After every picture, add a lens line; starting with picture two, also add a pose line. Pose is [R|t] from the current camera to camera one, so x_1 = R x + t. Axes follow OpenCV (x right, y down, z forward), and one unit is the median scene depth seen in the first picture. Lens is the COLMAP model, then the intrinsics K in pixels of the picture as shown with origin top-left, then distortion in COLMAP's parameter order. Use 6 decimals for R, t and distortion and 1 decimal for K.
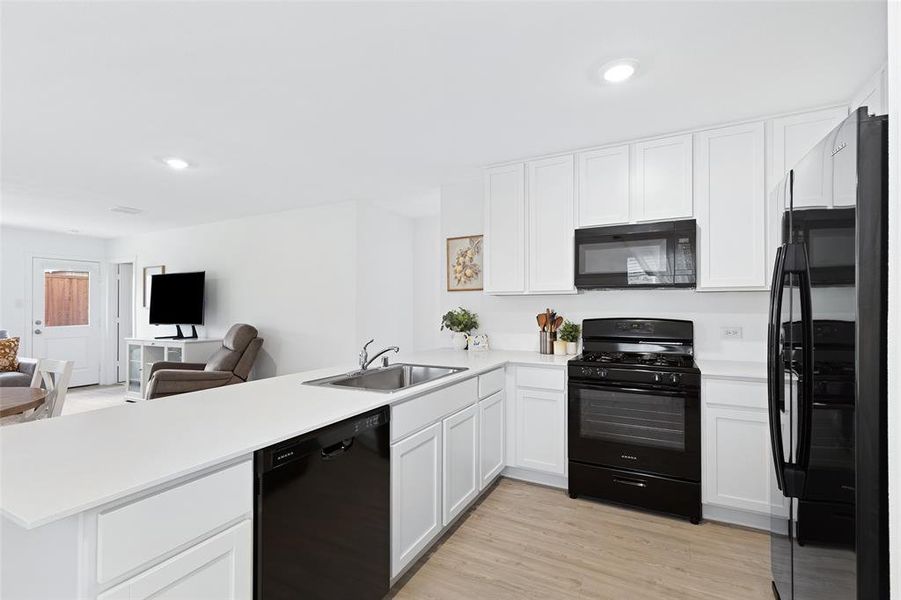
lens RADIAL K [[407.7, 0, 456.5], [0, 407.7, 300.7], [0, 0, 1]] dist [0.010031, -0.002758]
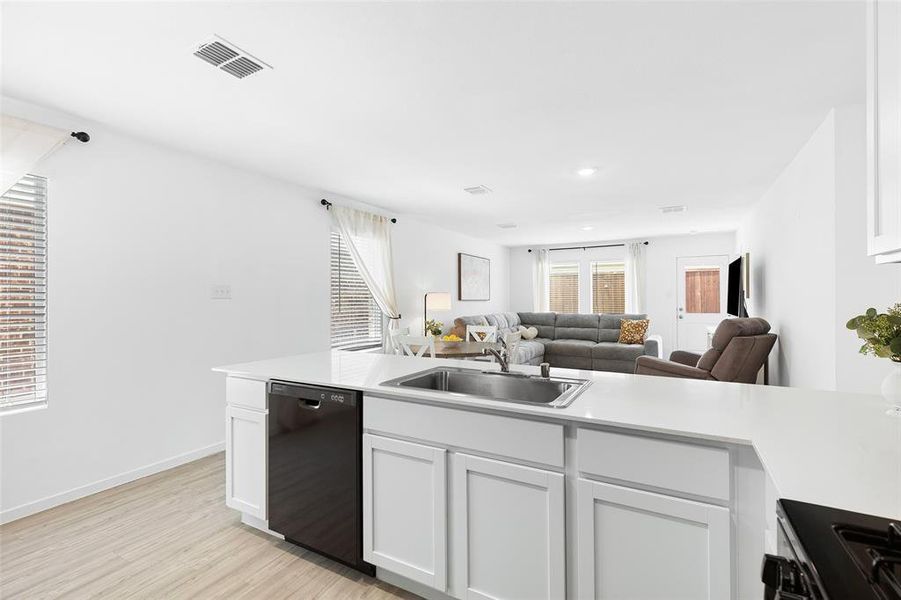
lens RADIAL K [[407.7, 0, 453.3], [0, 407.7, 293.7], [0, 0, 1]] dist [0.010031, -0.002758]
pose [[-0.035317, -0.008215, -0.999342, 0.406279], [0.019096, 0.999778, -0.008894, 0.005549], [0.999194, -0.019398, -0.035152, 0.581505]]
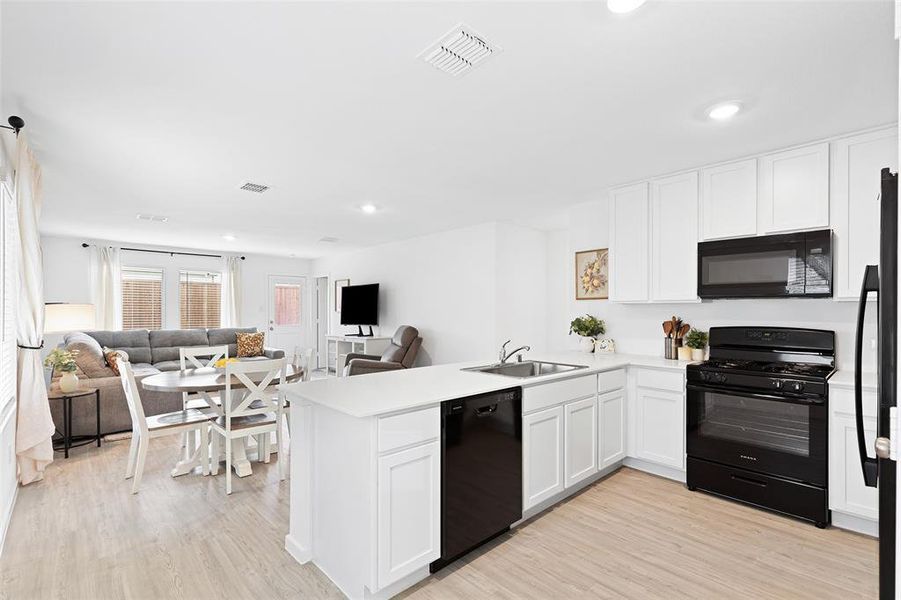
lens RADIAL K [[414.4, 0, 450.6], [0, 414.4, 309.9], [0, 0, 1]] dist [0.009915, -0.003747]
pose [[0.941161, 0.003653, -0.337940, 0.039325], [0.001470, 0.999888, 0.014901, -0.012894], [0.337956, -0.014521, 0.941050, -0.189024]]
